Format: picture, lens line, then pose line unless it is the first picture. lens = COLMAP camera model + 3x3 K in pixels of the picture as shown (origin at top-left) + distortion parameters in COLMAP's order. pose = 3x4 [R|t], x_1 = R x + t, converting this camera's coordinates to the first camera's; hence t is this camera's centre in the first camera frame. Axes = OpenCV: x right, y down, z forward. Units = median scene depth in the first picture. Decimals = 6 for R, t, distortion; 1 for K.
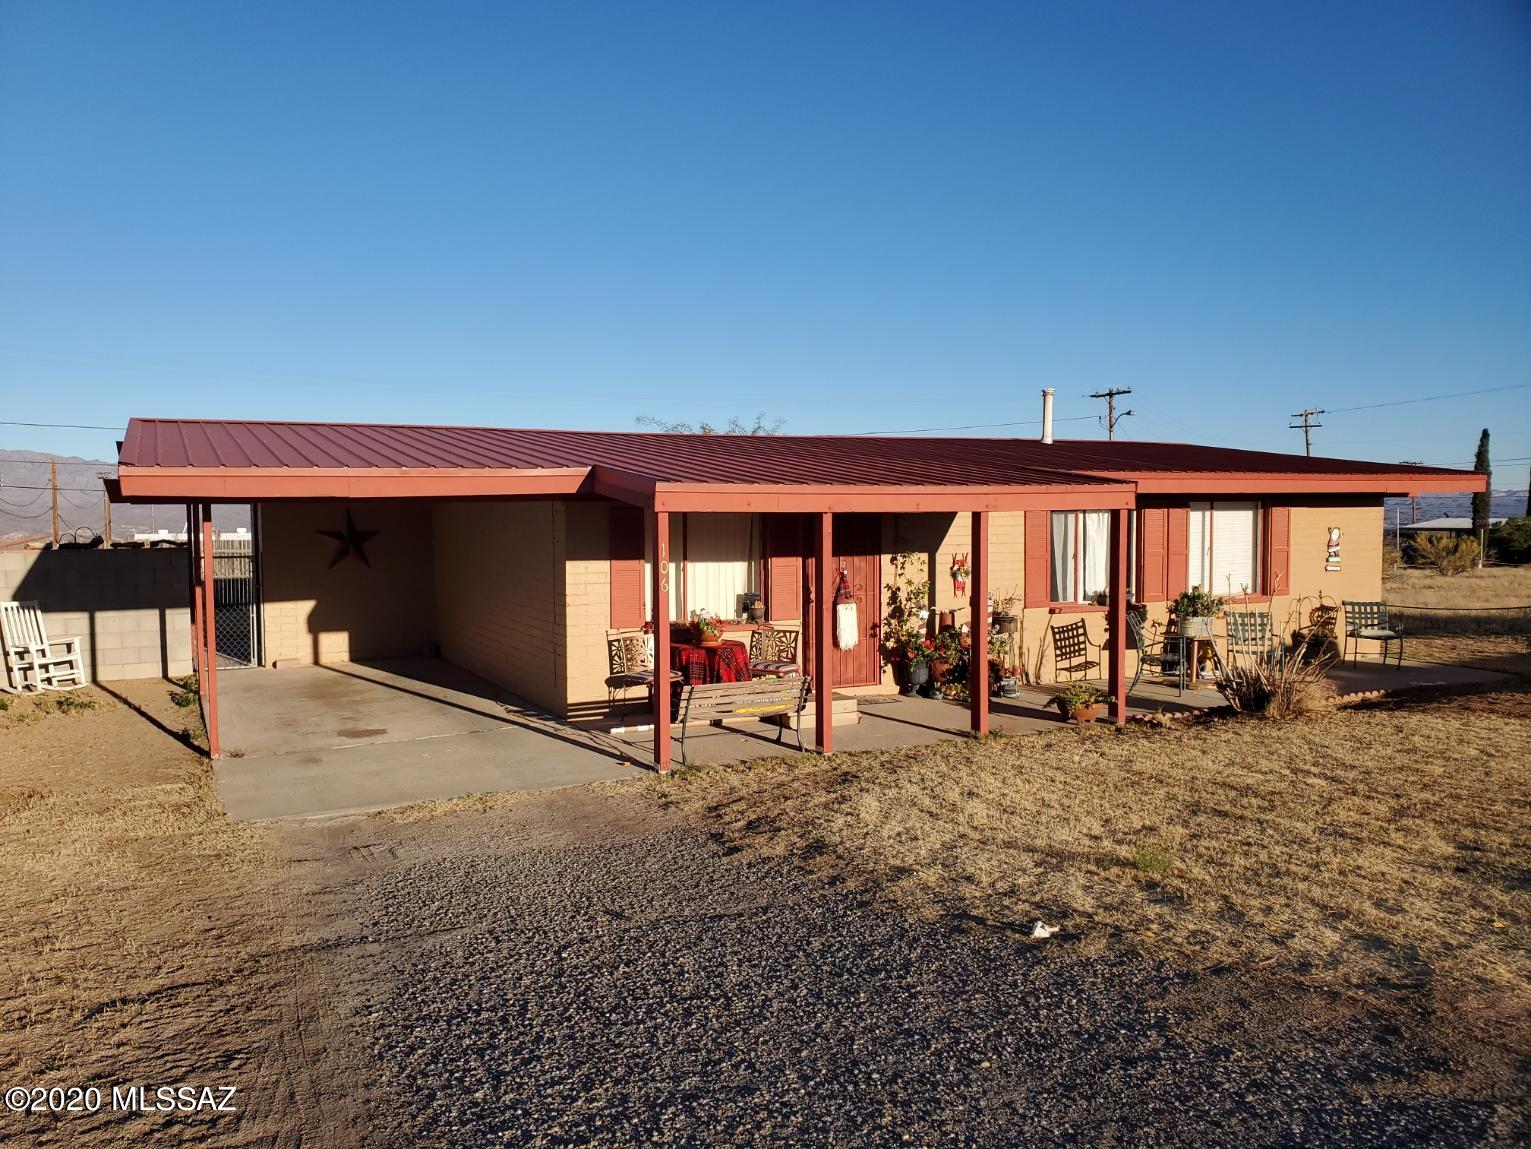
lens RADIAL K [[1134.2, 0, 765.5], [0, 1134.2, 574.5], [0, 0, 1]] dist [0.003489, 0.006951]
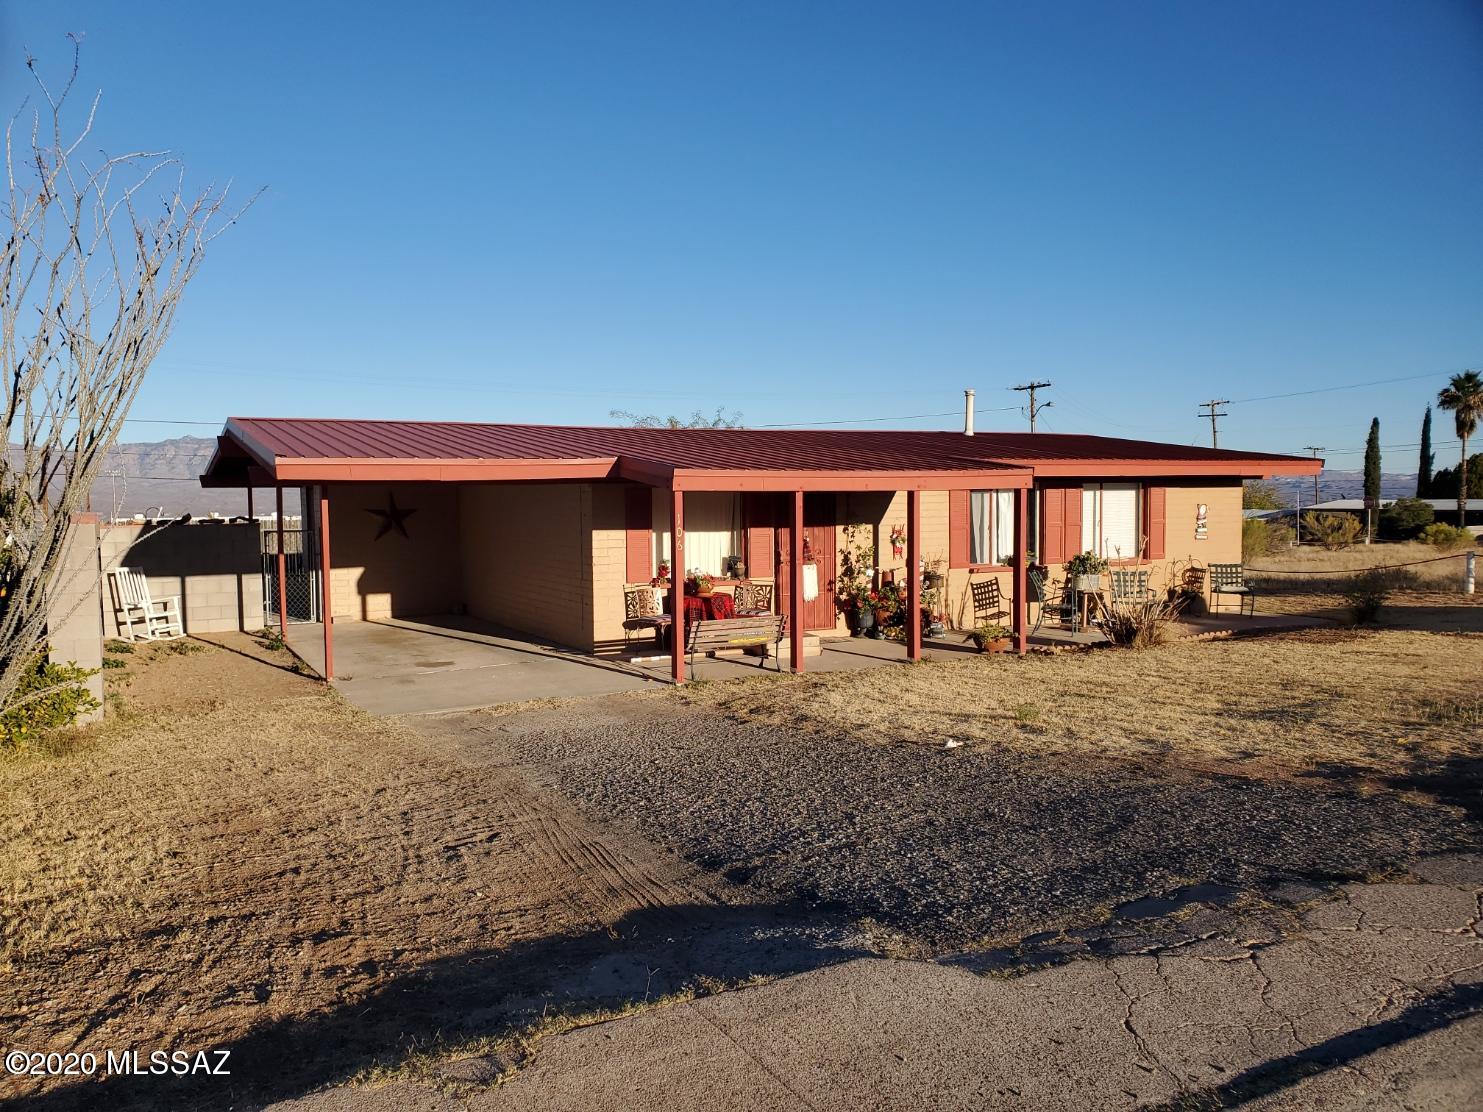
lens RADIAL K [[1051.9, 0, 741.5], [0, 1051.9, 556.0], [0, 0, 1]] dist [0.031189, -0.004466]
pose [[0.999697, -0.004132, 0.024262, -0.030967], [0.004086, 0.999990, 0.001952, 0.013319], [-0.024270, -0.001853, 0.999704, -0.165701]]
